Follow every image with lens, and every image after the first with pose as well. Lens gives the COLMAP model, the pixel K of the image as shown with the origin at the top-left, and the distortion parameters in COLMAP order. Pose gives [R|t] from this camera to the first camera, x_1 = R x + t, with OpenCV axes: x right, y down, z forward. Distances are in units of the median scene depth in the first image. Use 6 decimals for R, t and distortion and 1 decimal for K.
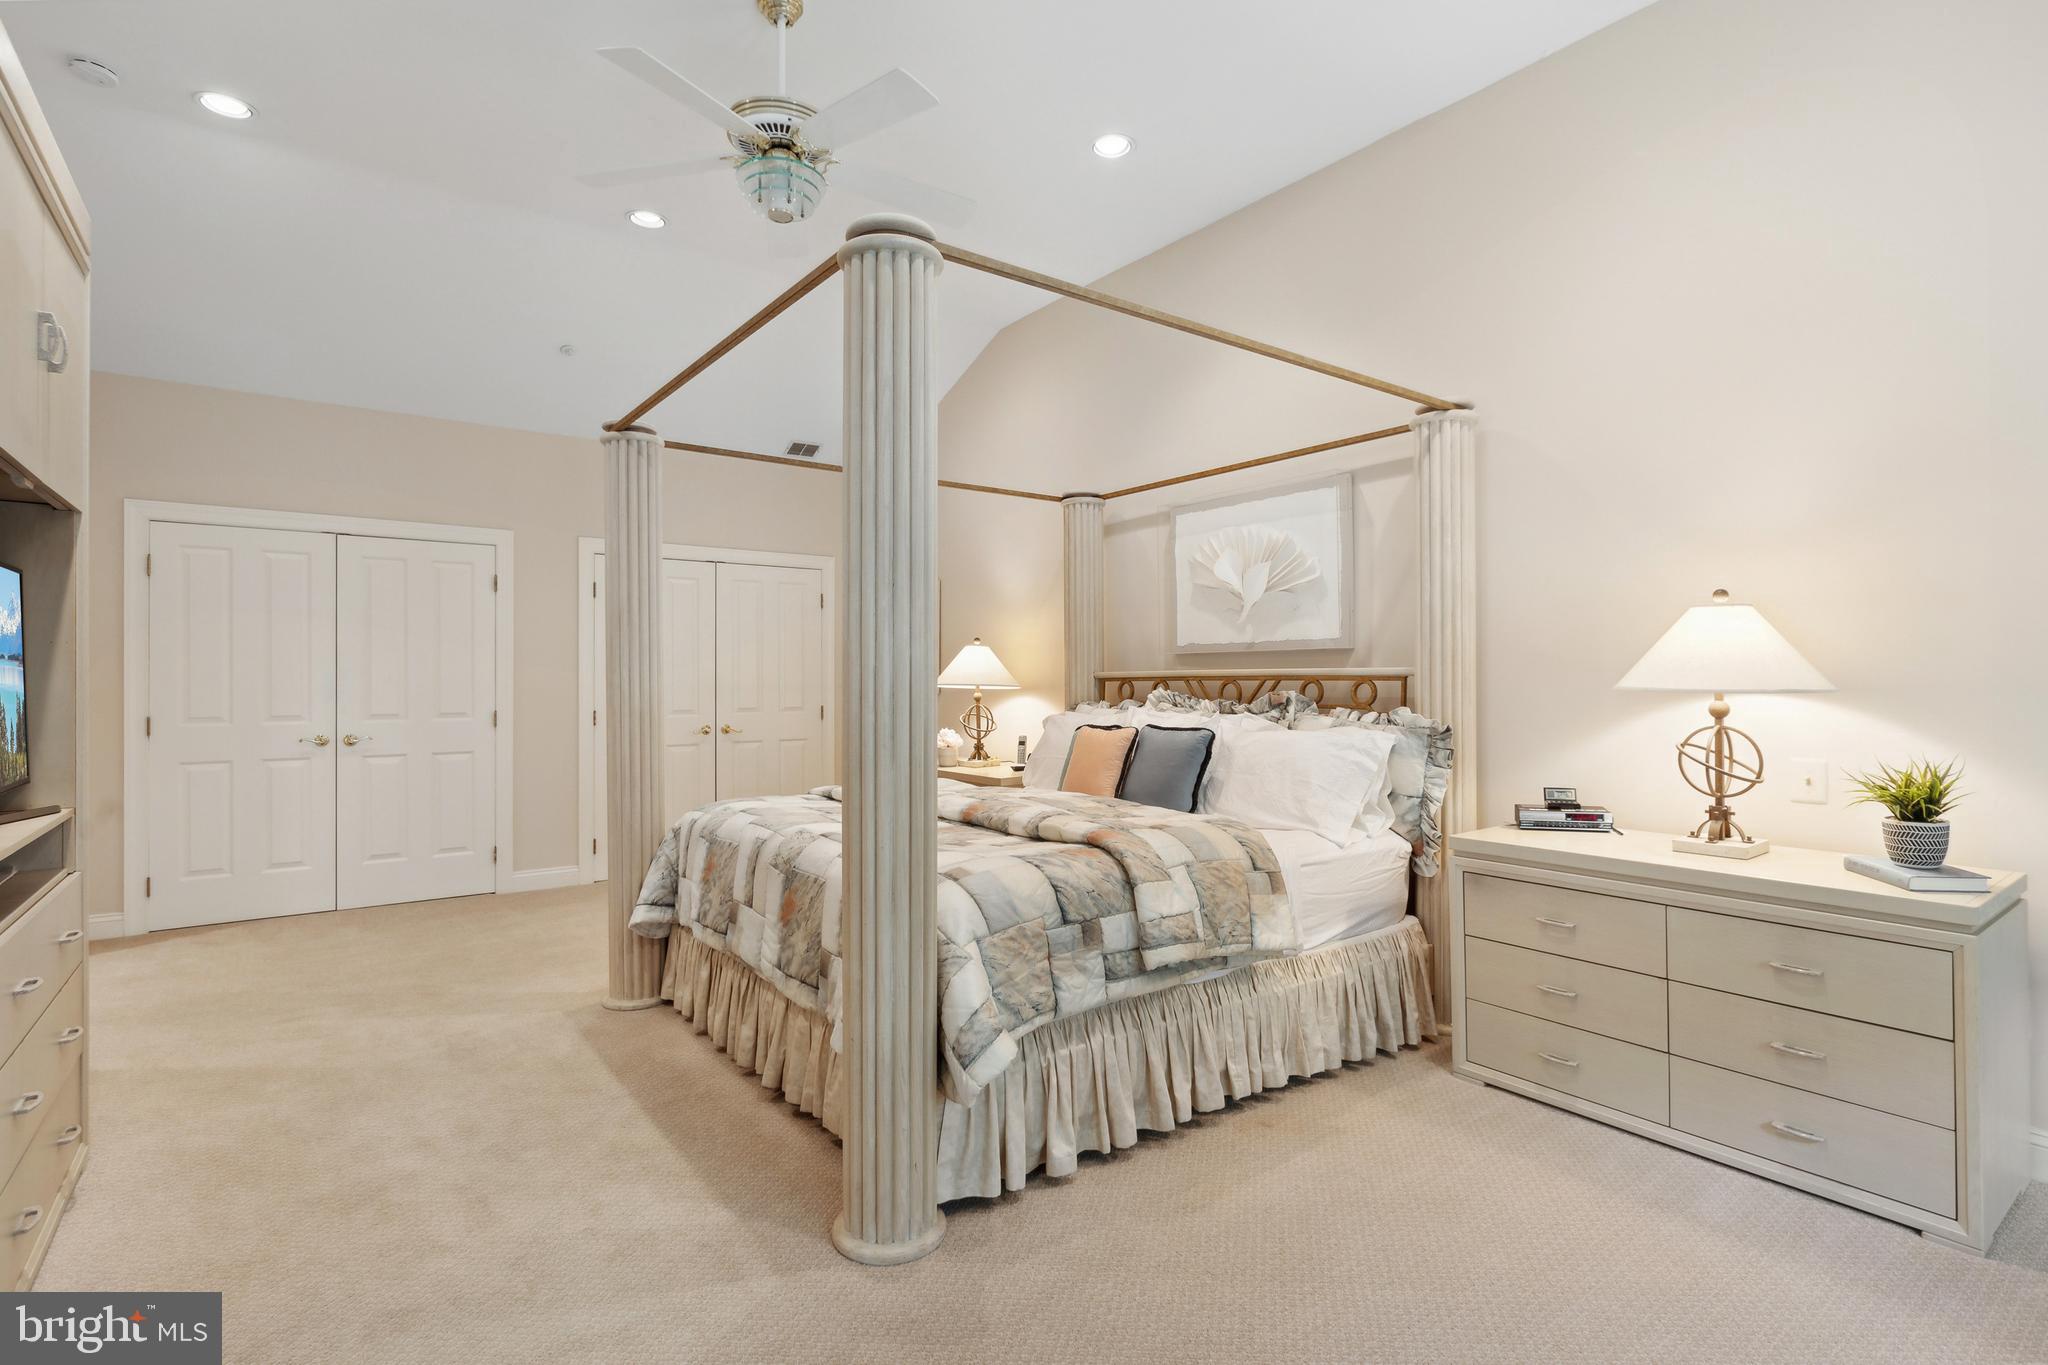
lens RADIAL K [[969.6, 0, 1035.2], [0, 969.6, 672.3], [0, 0, 1]] dist [-0.010677, -0.000525]
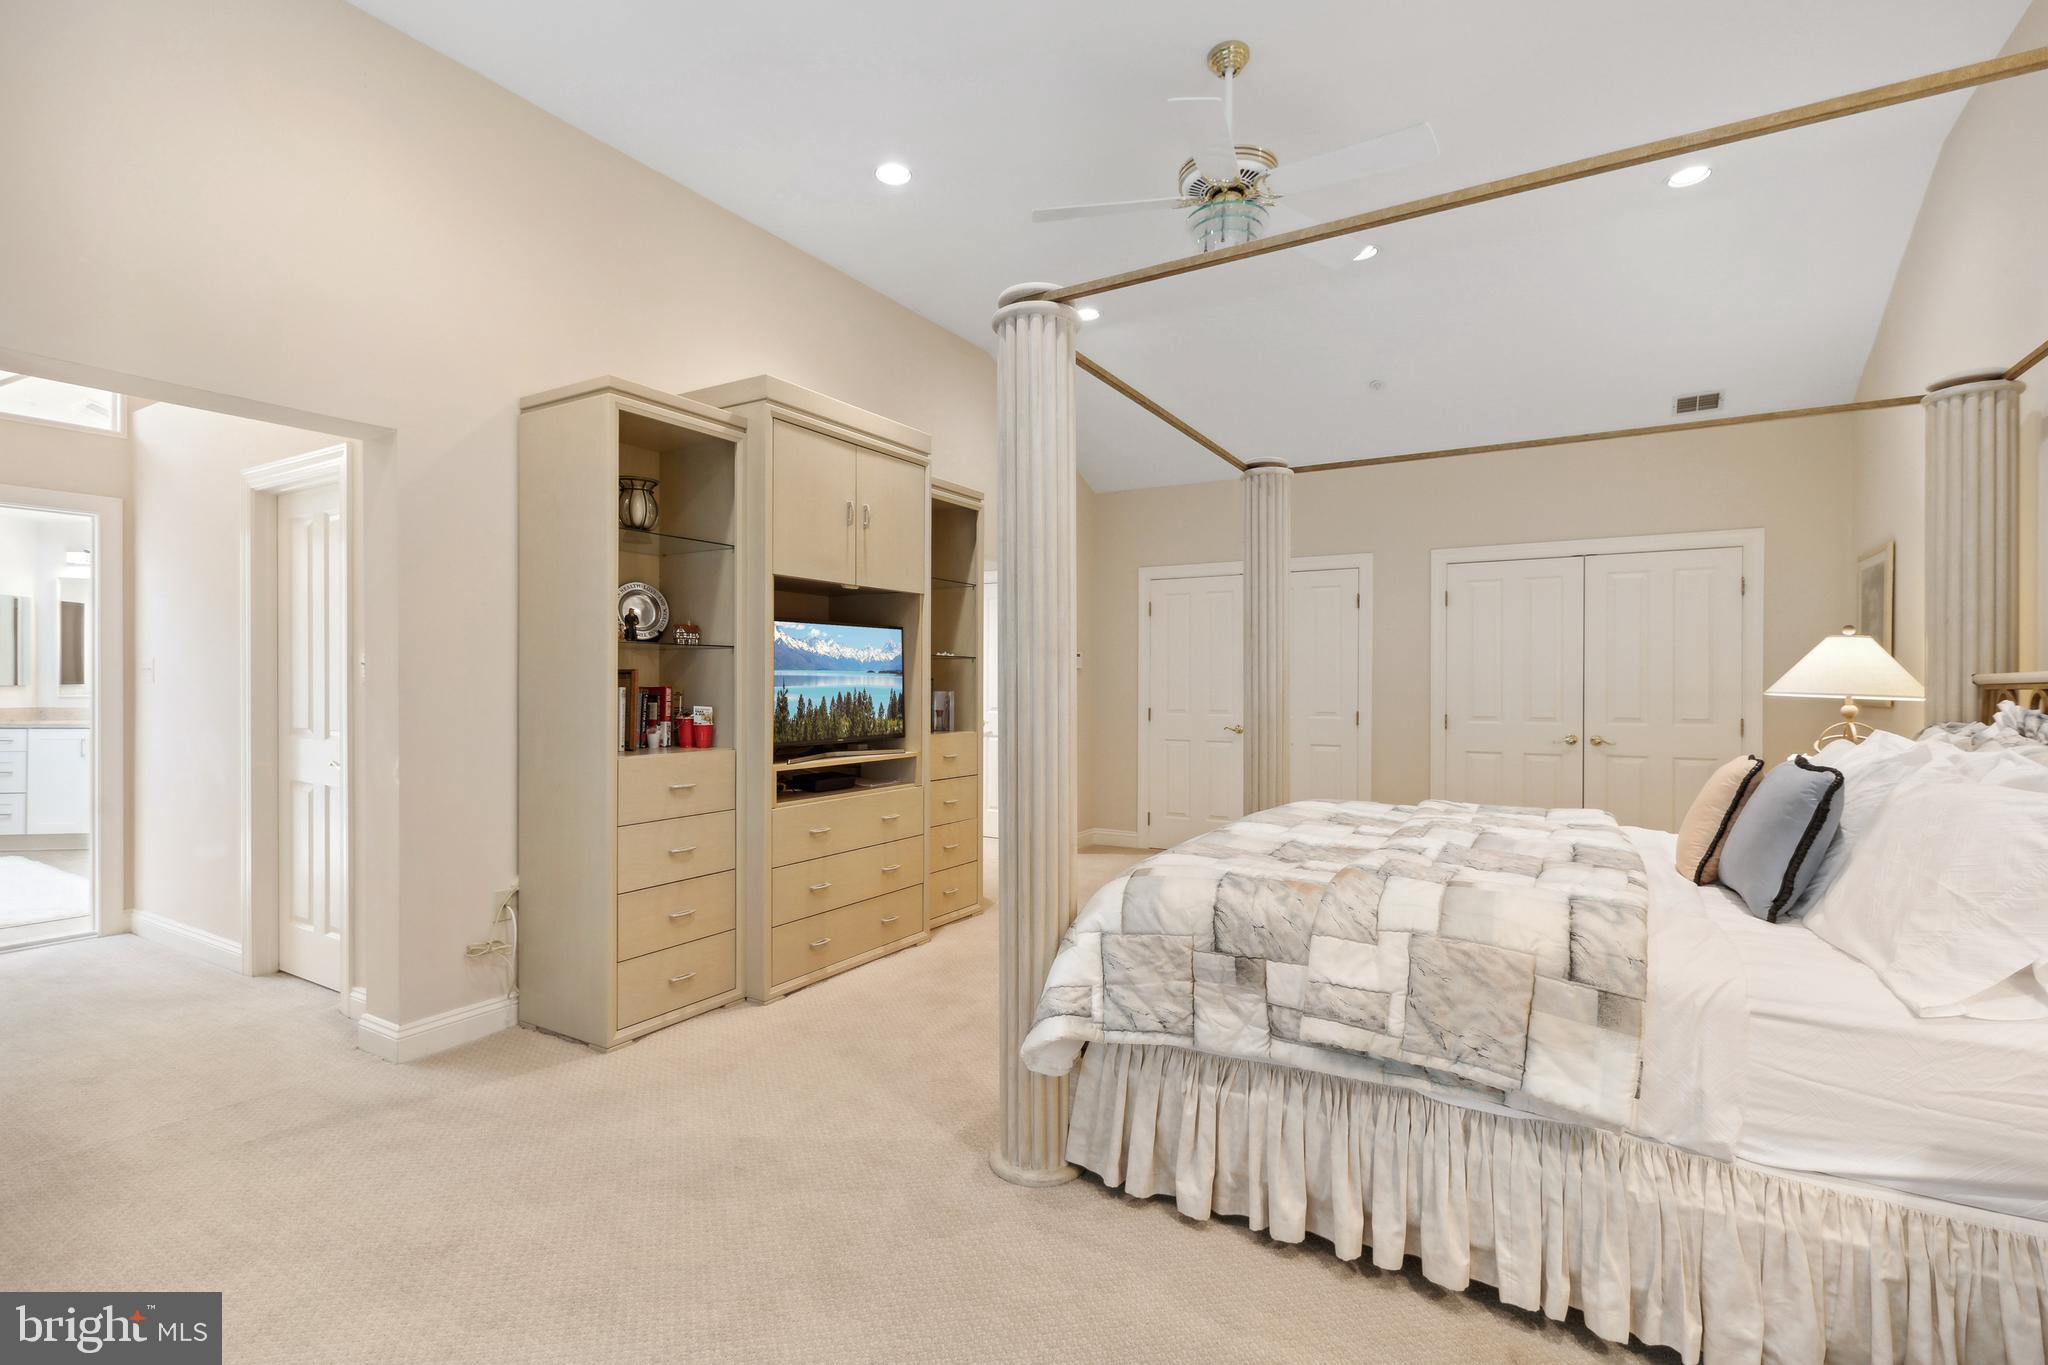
lens RADIAL K [[946.1, 0, 1039.1], [0, 946.1, 685.7], [0, 0, 1]] dist [0.004100, -0.003934]
pose [[0.385135, 0.004172, -0.922851, 0.755540], [0.003697, 0.999975, 0.006064, 0.001756], [0.922853, -0.005747, 0.385110, 0.478108]]
